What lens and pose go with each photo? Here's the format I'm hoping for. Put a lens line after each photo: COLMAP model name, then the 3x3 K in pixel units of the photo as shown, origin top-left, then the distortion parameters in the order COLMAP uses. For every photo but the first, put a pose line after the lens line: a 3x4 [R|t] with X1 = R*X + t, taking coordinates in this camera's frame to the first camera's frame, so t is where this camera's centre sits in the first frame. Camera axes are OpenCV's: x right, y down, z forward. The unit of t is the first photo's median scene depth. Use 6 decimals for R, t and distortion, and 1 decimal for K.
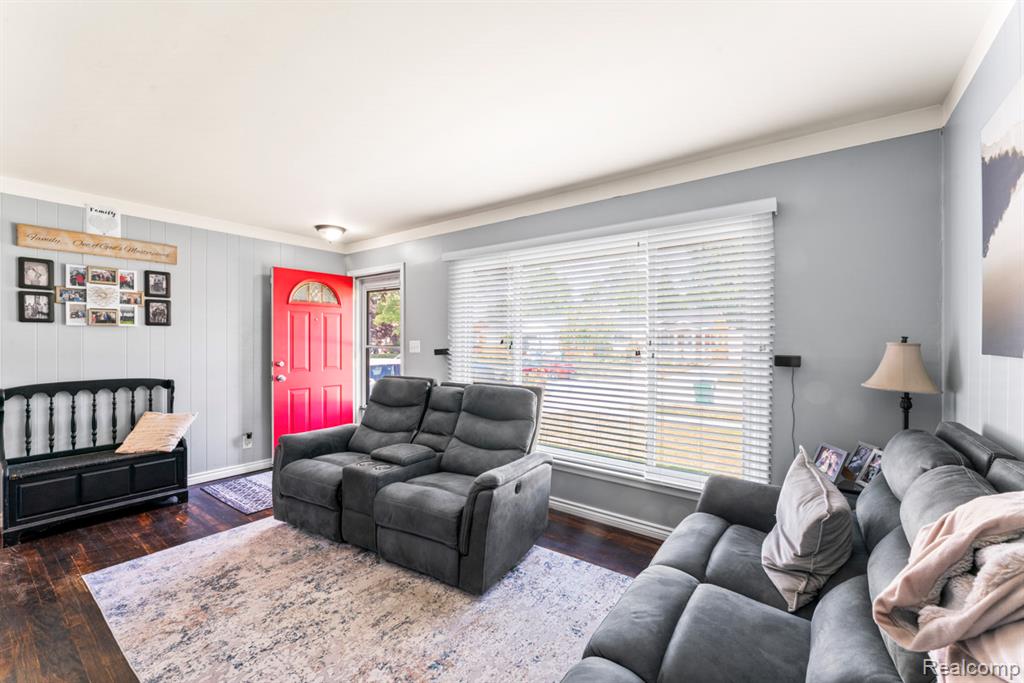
lens RADIAL K [[428.3, 0, 510.0], [0, 428.3, 341.6], [0, 0, 1]] dist [-0.003930, -0.000340]
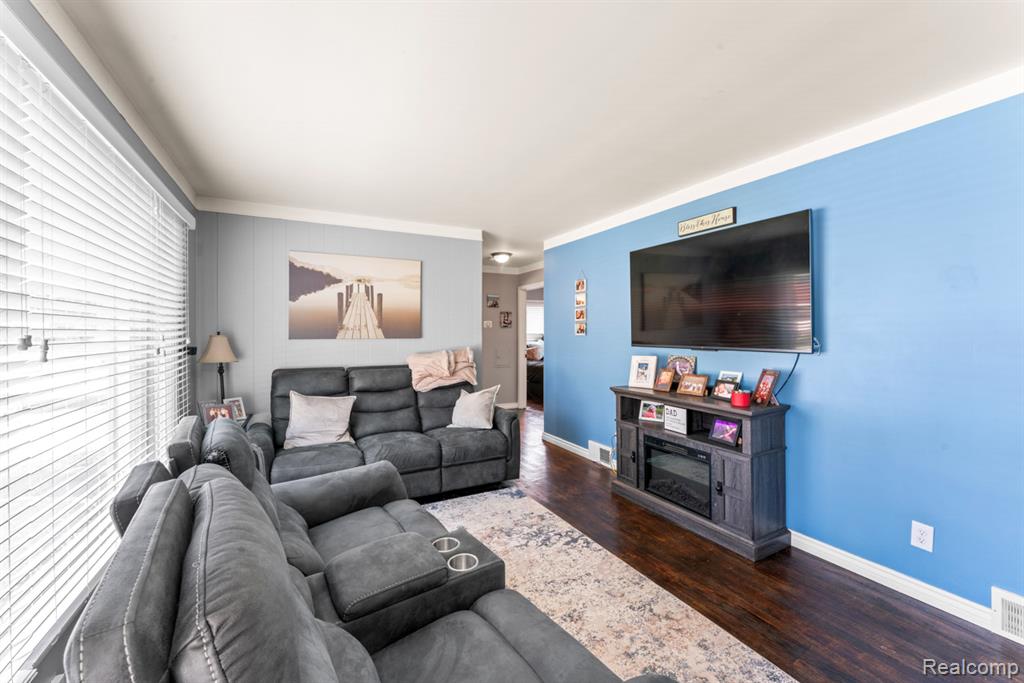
lens RADIAL K [[415.5, 0, 510.8], [0, 415.5, 328.4], [0, 0, 1]] dist [-0.002762, -0.000112]
pose [[-0.907600, 0.001895, 0.419832, -0.758047], [-0.001216, 0.999974, -0.007141, -0.011065], [-0.419835, -0.006992, -0.907574, 1.806518]]
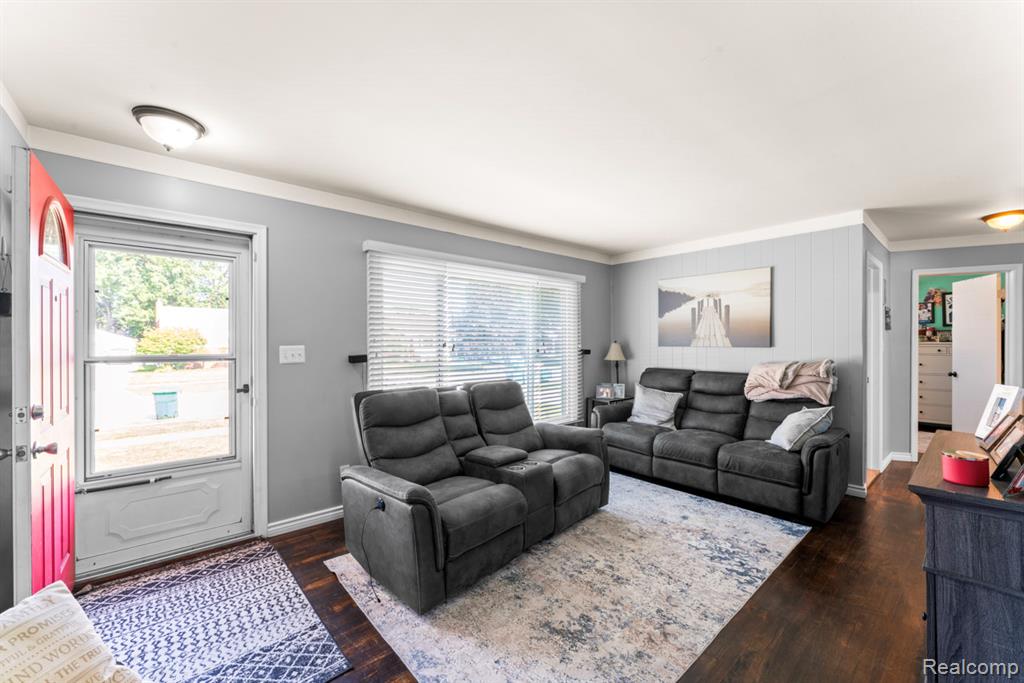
lens RADIAL K [[415.5, 0, 514.3], [0, 415.5, 342.0], [0, 0, 1]] dist [-0.002762, -0.000112]
pose [[0.189156, -0.008162, 0.981913, -1.591073], [0.006387, 0.999955, 0.007081, -0.022328], [-0.981926, 0.004932, 0.189199, 1.009913]]
